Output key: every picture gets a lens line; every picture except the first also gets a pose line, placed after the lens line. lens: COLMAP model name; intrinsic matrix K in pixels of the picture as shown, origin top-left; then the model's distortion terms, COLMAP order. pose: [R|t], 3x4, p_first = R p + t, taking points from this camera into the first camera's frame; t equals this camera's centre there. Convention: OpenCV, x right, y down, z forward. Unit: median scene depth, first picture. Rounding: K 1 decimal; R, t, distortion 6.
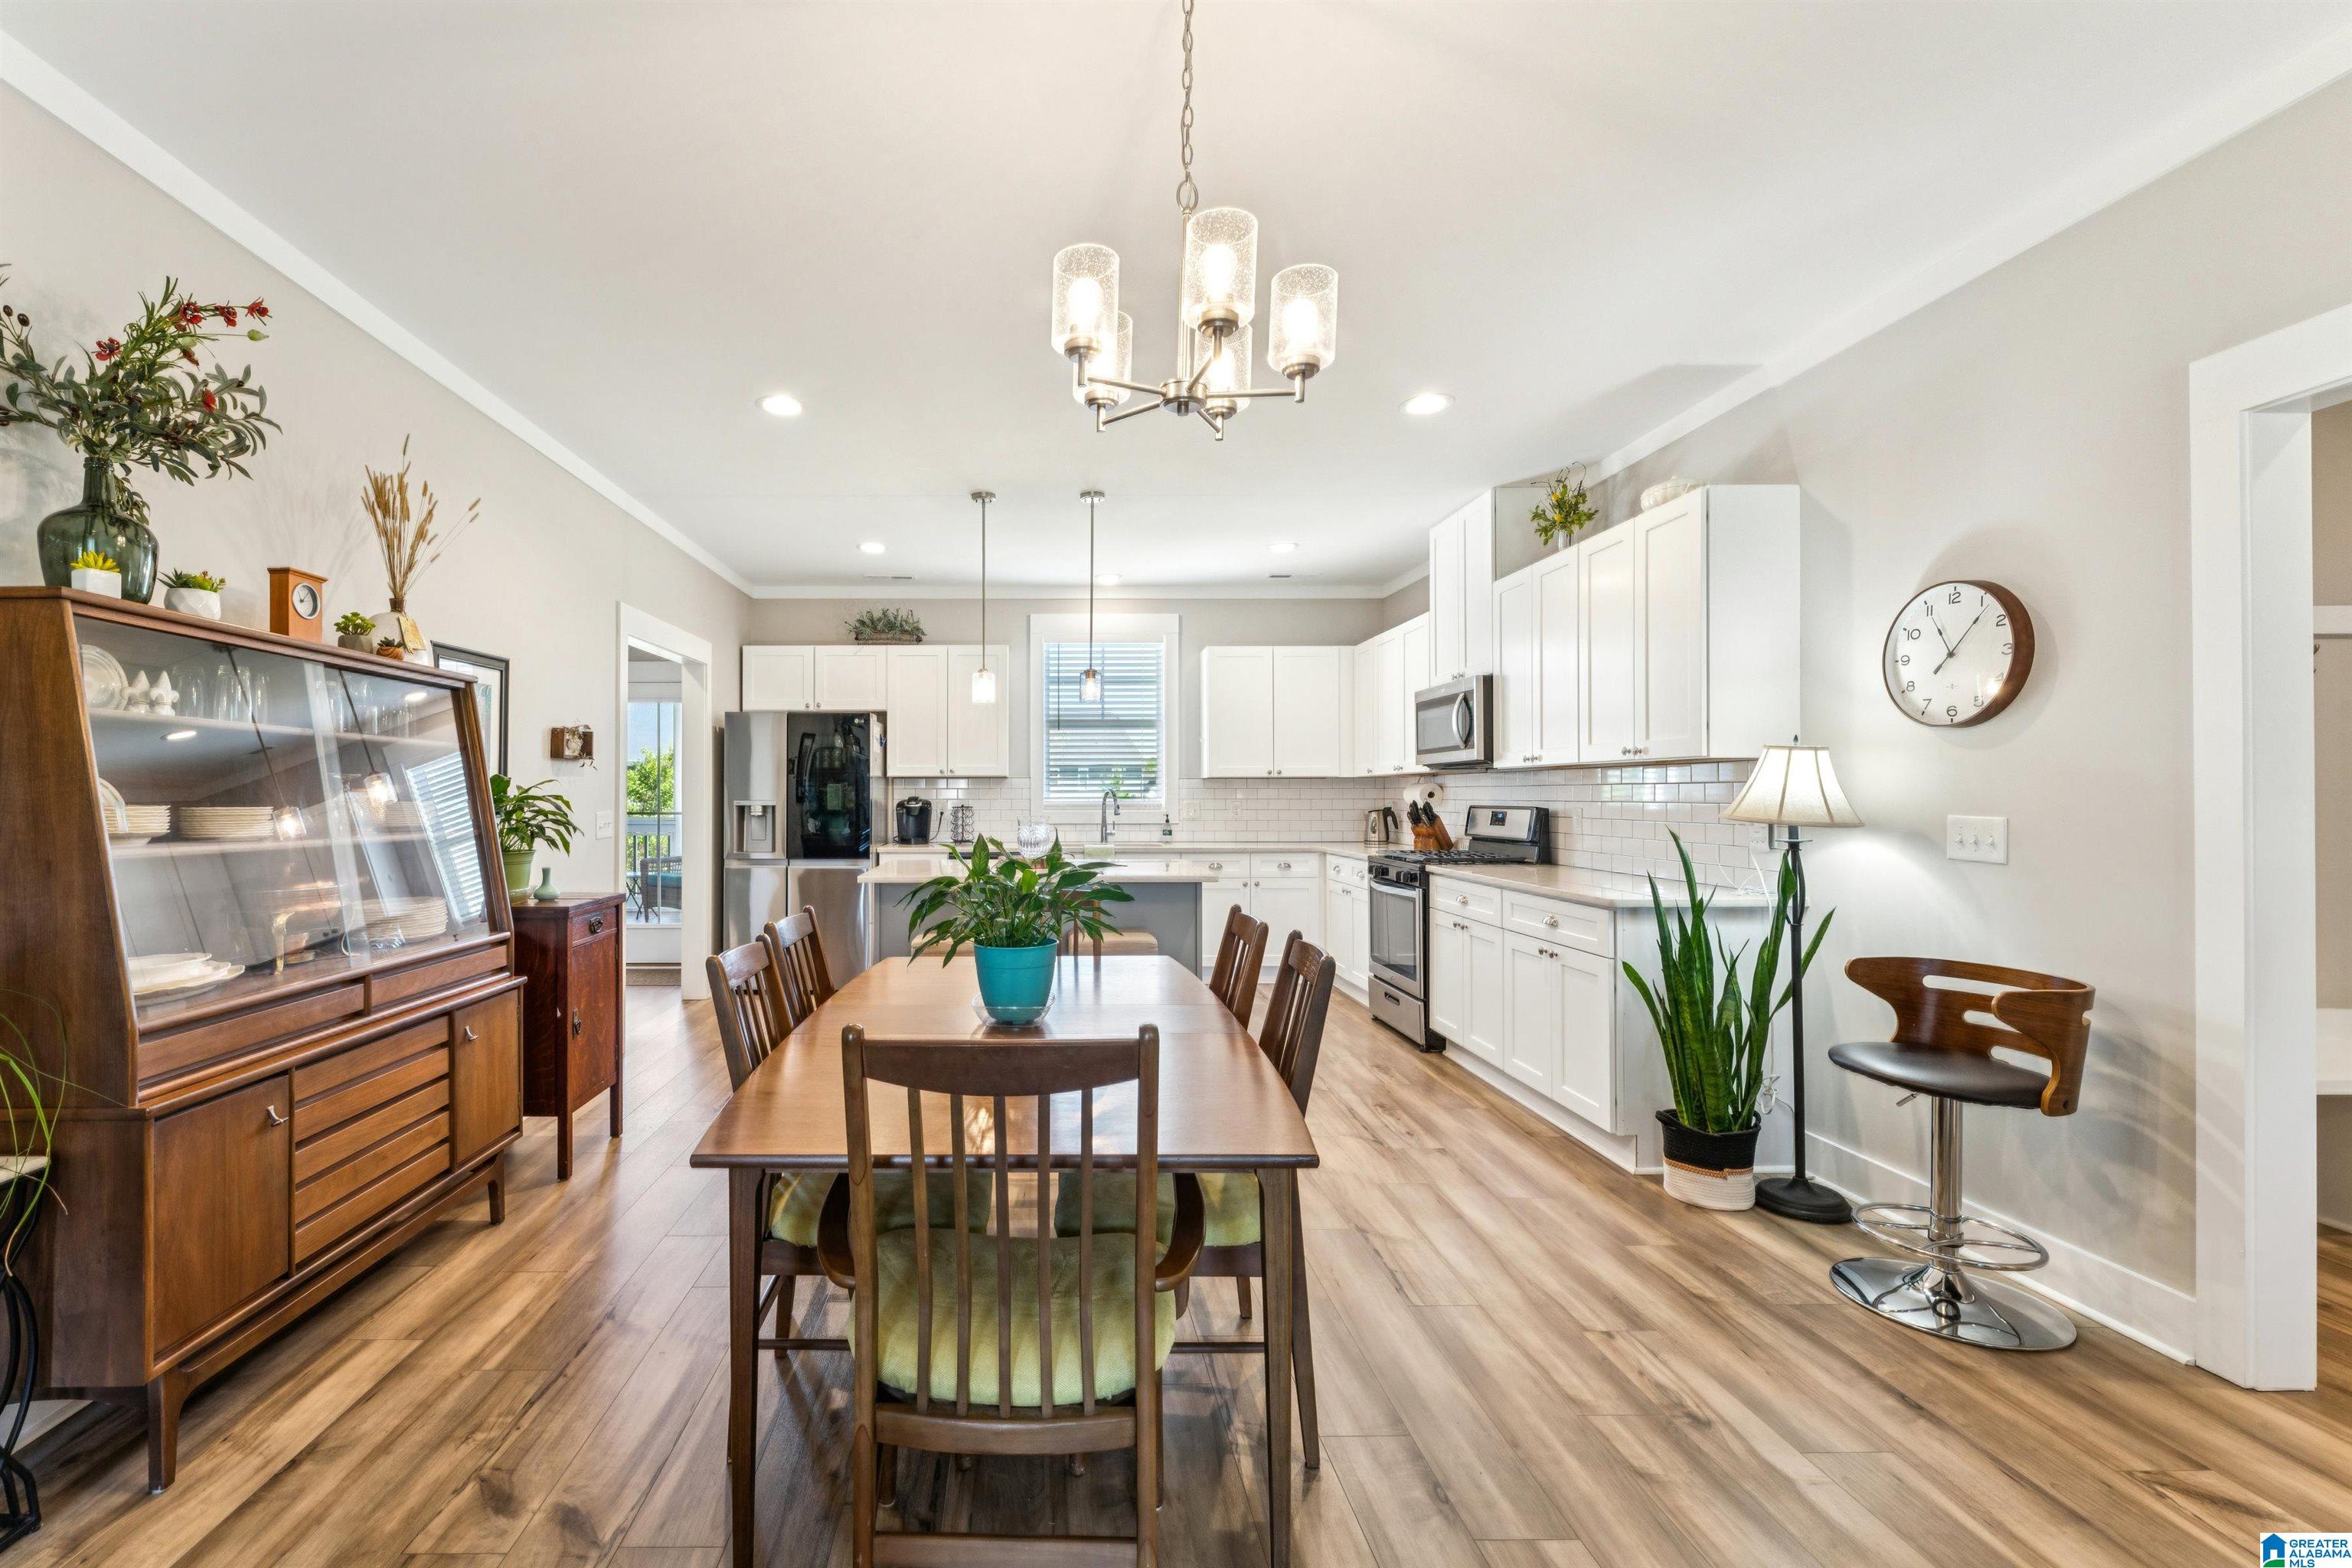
lens RADIAL K [[996.9, 0, 1039.3], [0, 996.9, 792.5], [0, 0, 1]] dist [0.001439, -0.000853]
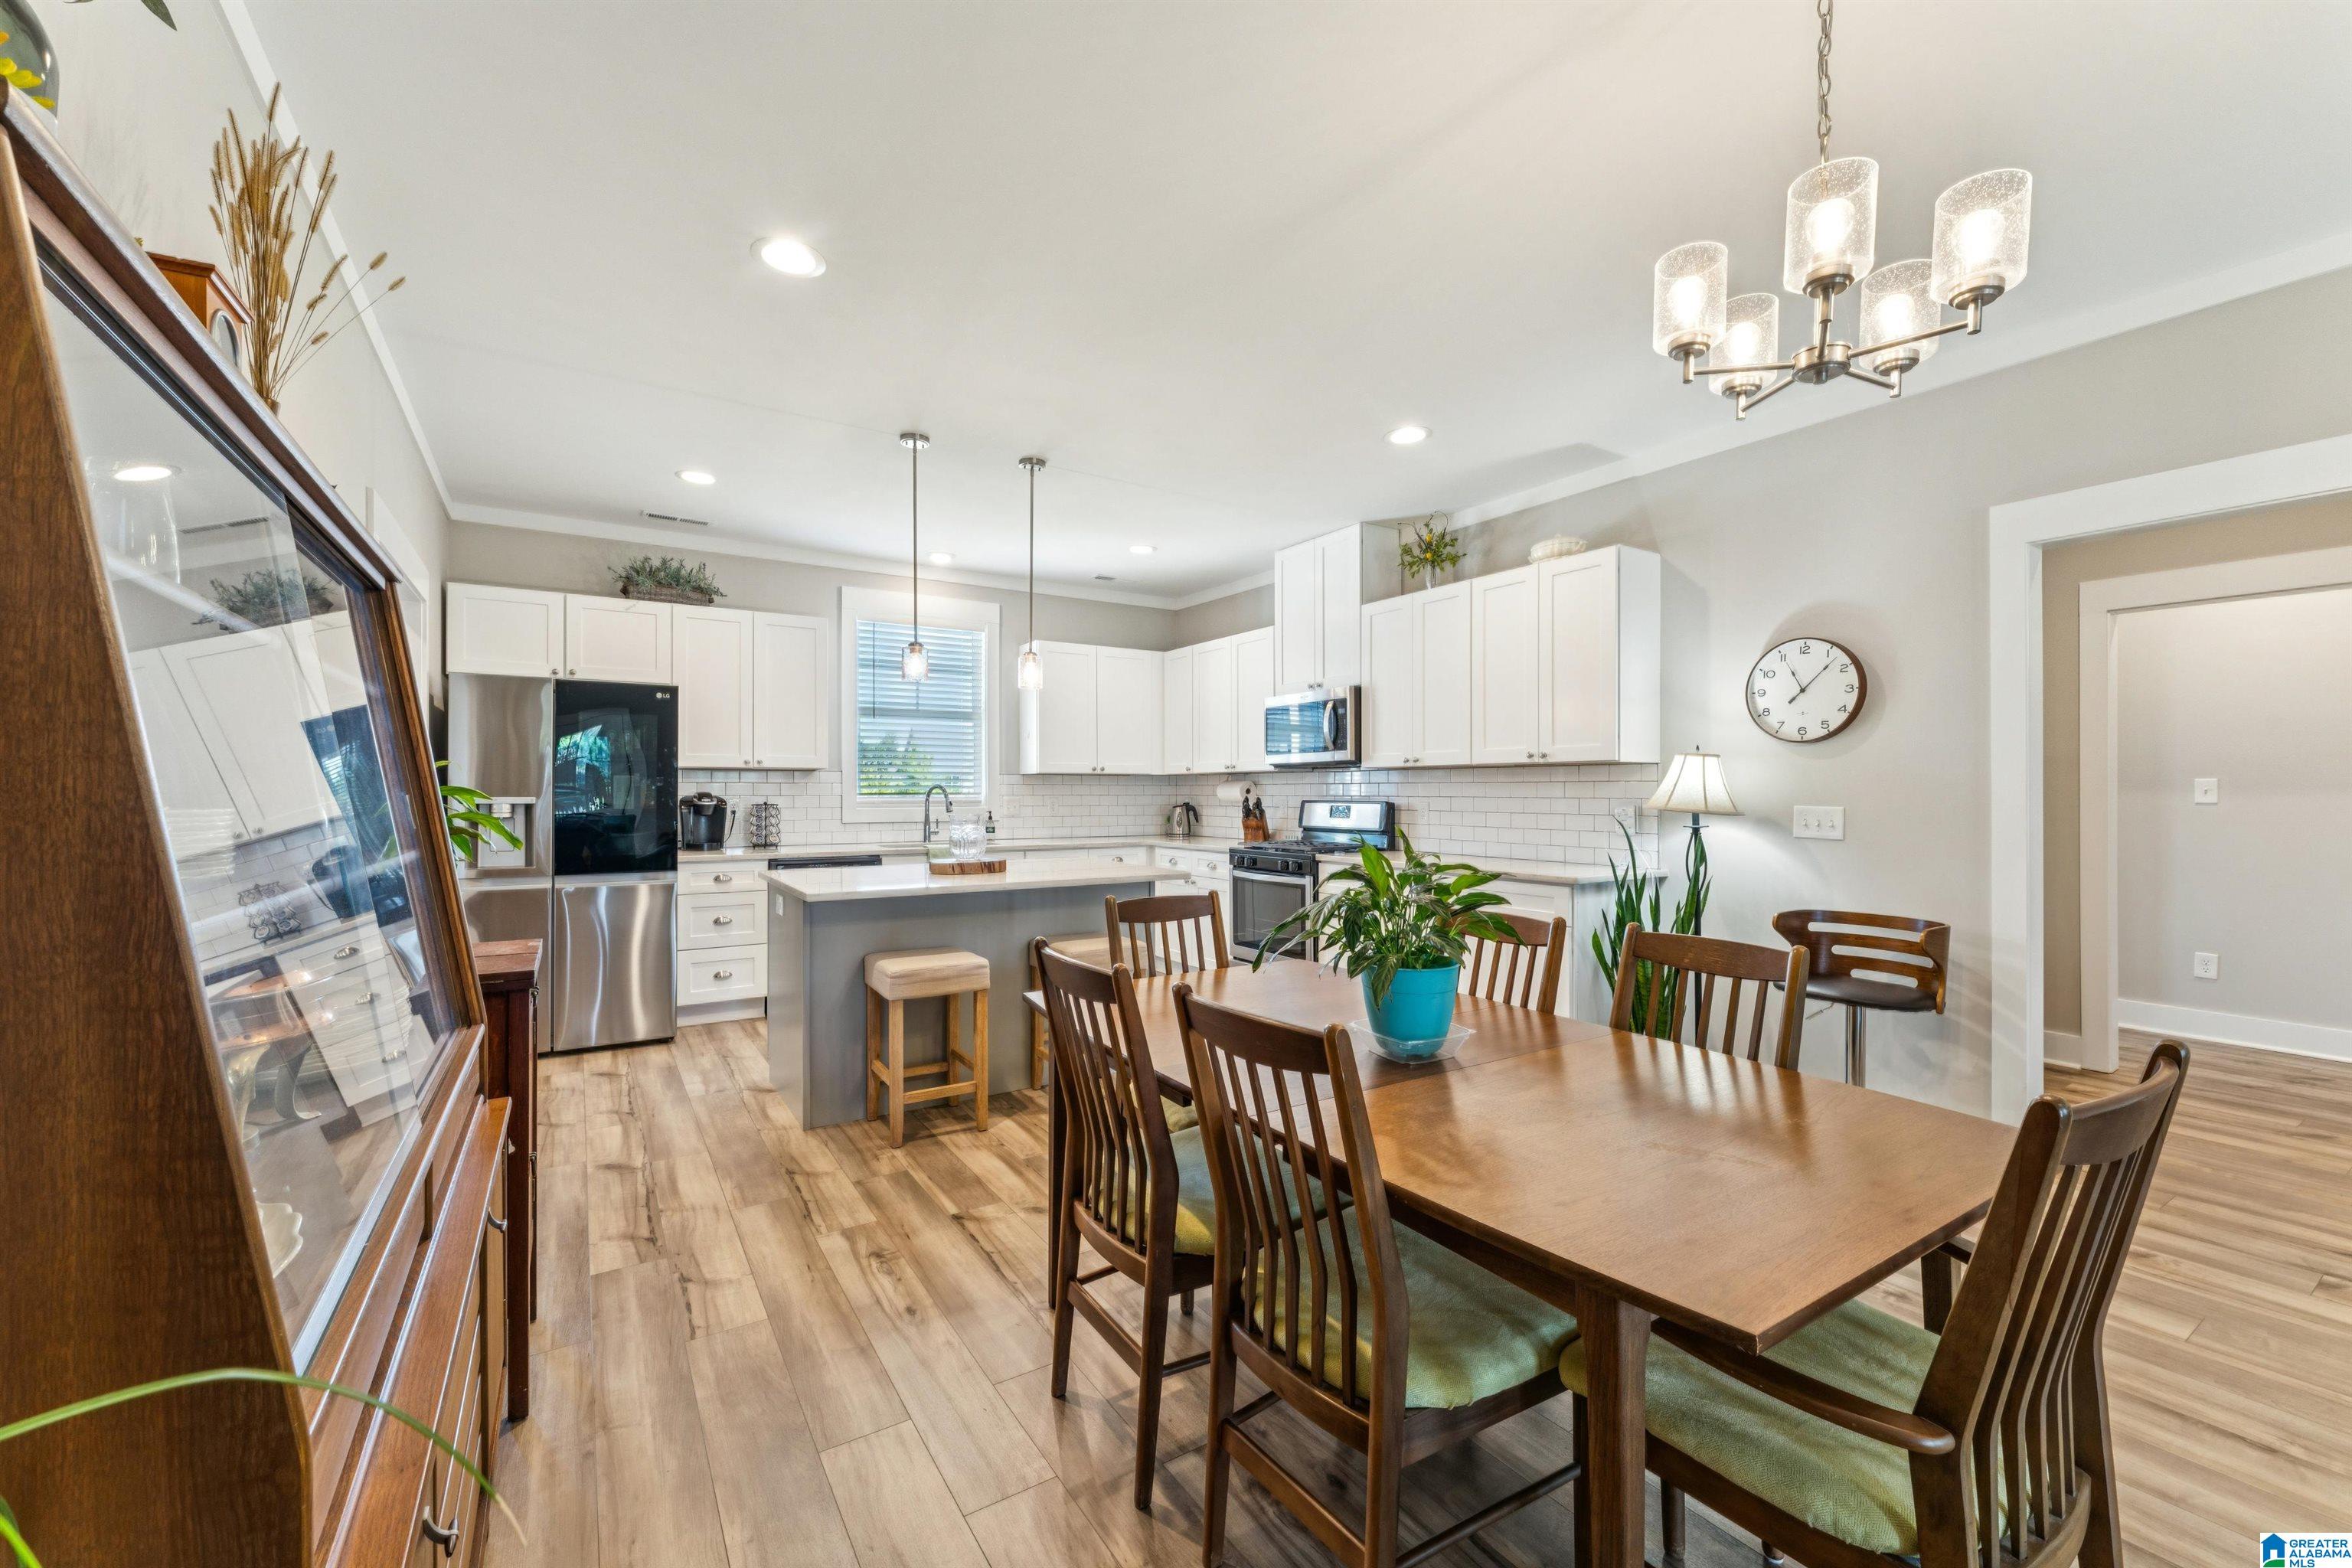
lens RADIAL K [[944.4, 0, 1168.6], [0, 944.4, 787.5], [0, 0, 1]] dist [0.002070, -0.001505]
pose [[0.849512, 0.004300, 0.527552, -0.304667], [-0.003288, 0.999991, -0.002856, 0.001984], [-0.527559, 0.000692, 0.849518, 0.197817]]
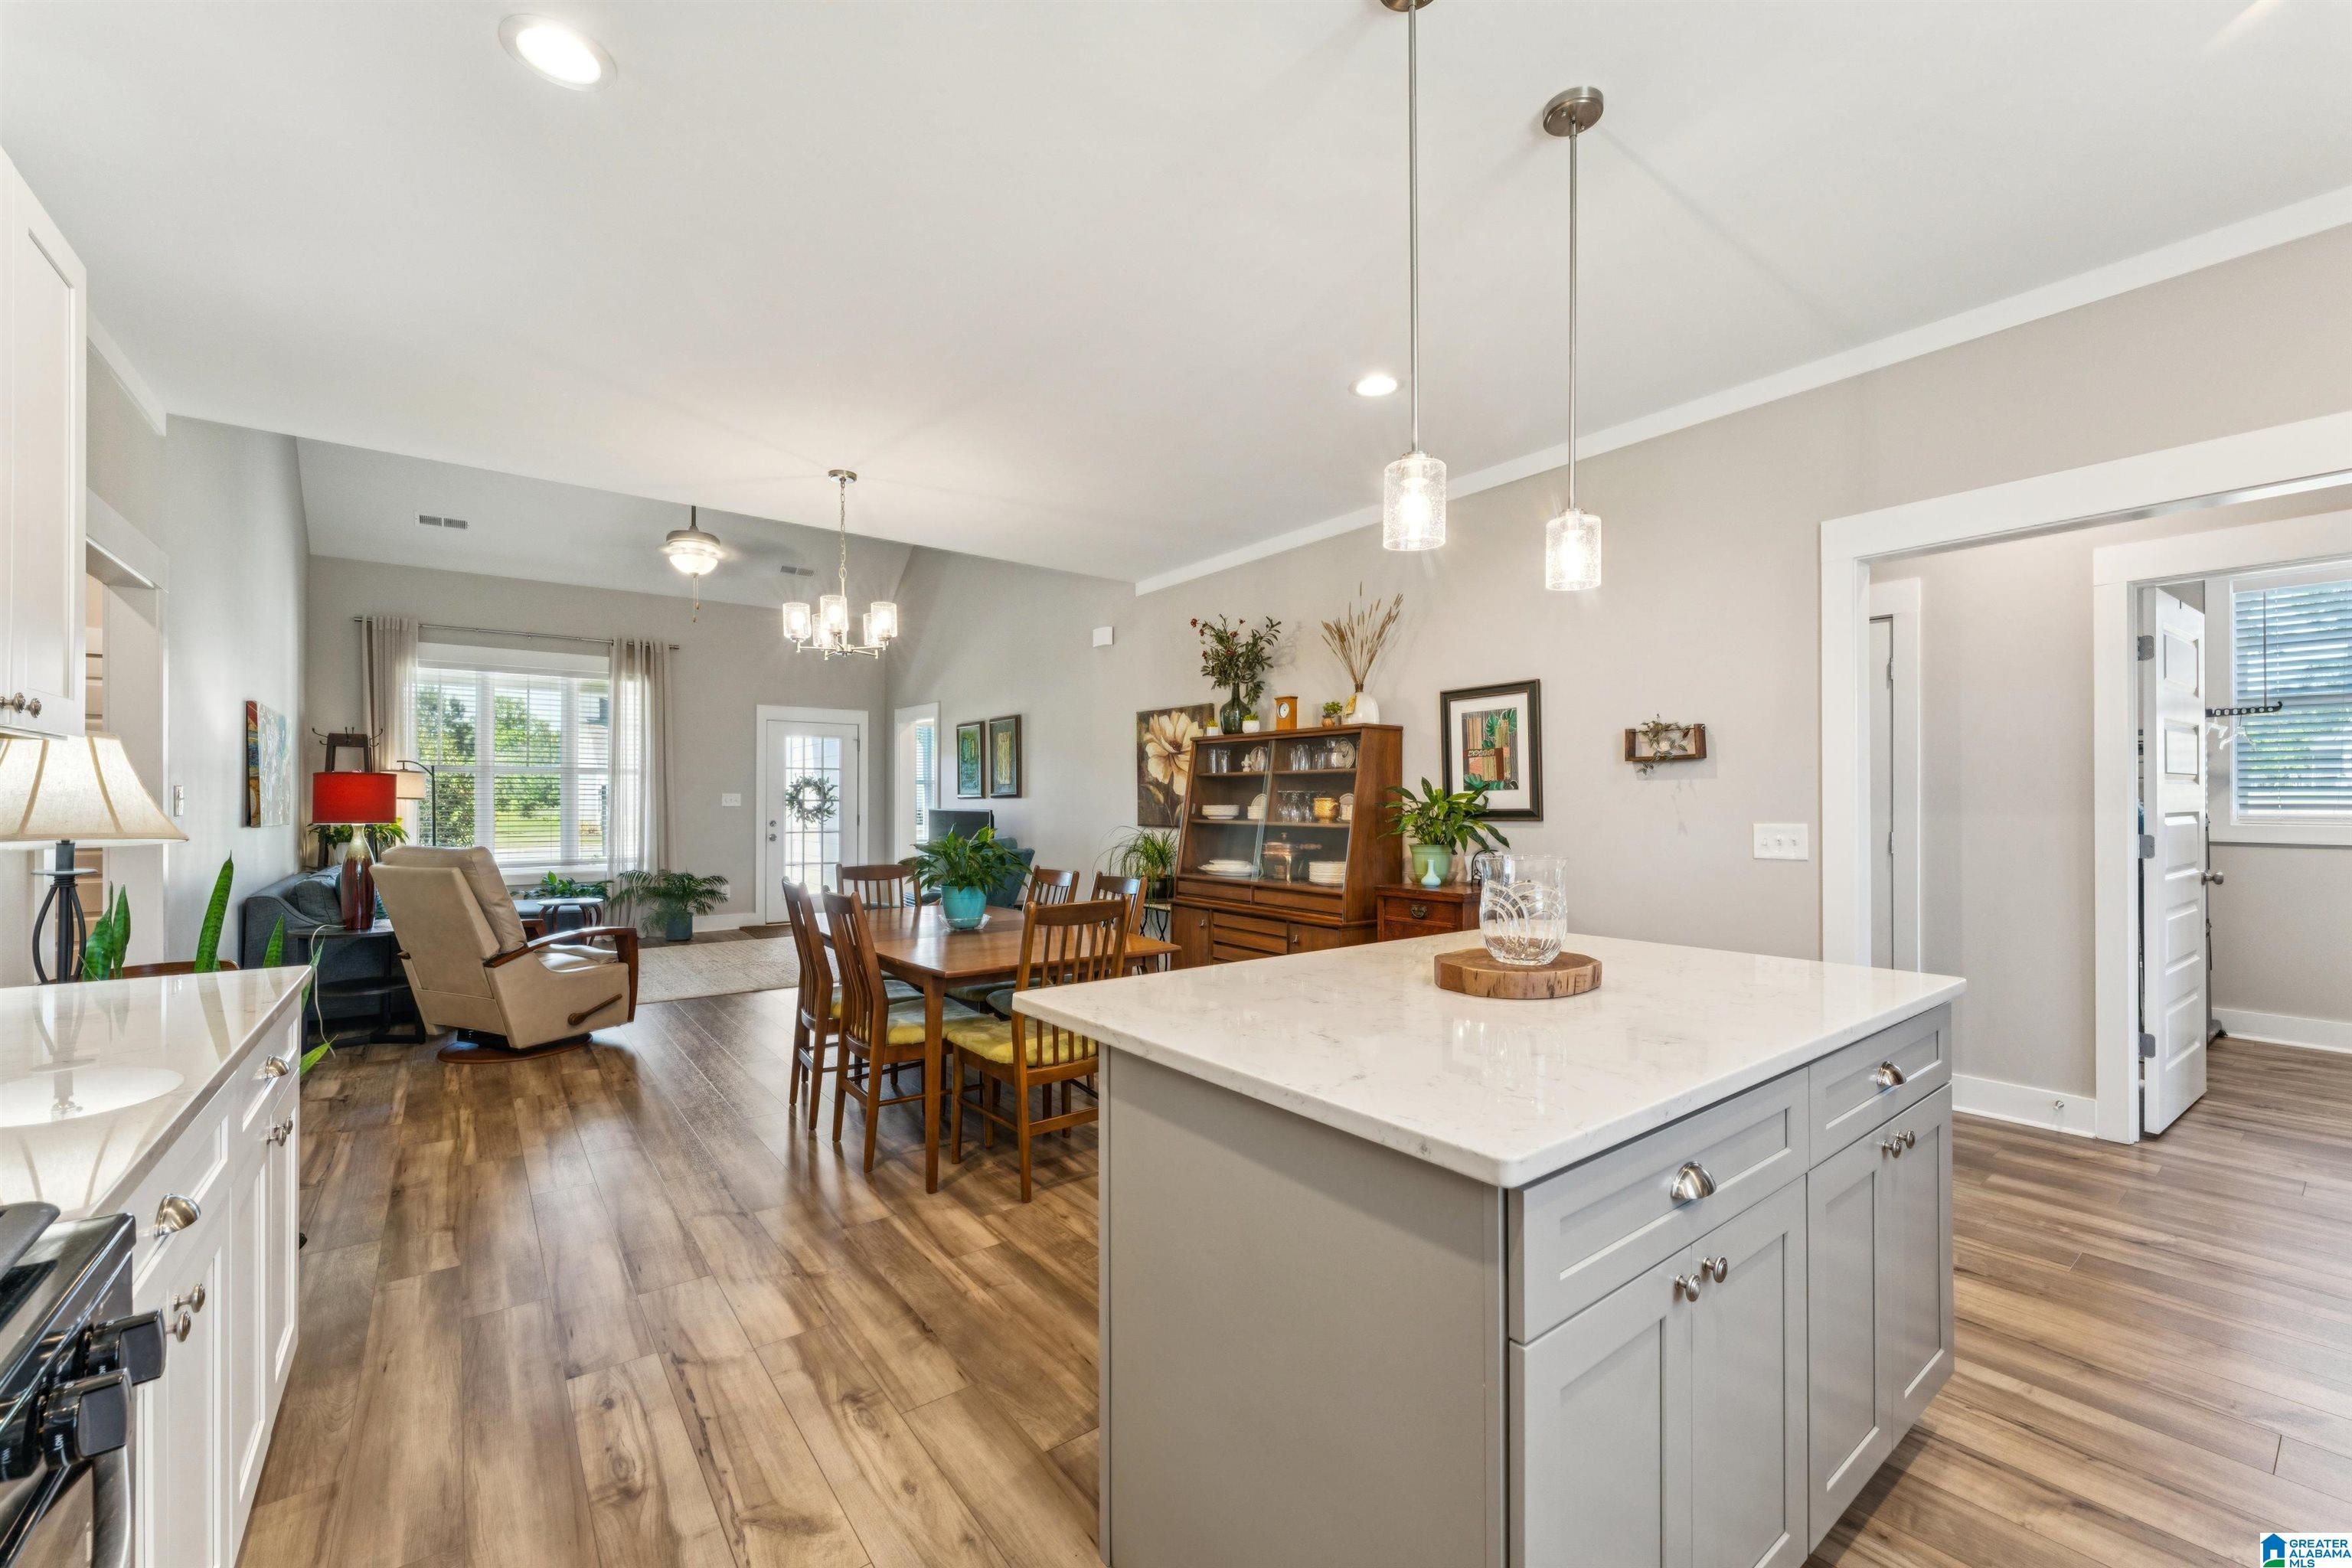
lens RADIAL K [[944.4, 0, 1176.7], [0, 944.4, 795.1], [0, 0, 1]] dist [0.002070, -0.001505]
pose [[-0.799966, -0.001898, -0.600043, 0.336114], [0.003791, 0.999959, -0.008217, 0.002193], [0.600034, -0.008849, -0.799926, 1.253164]]
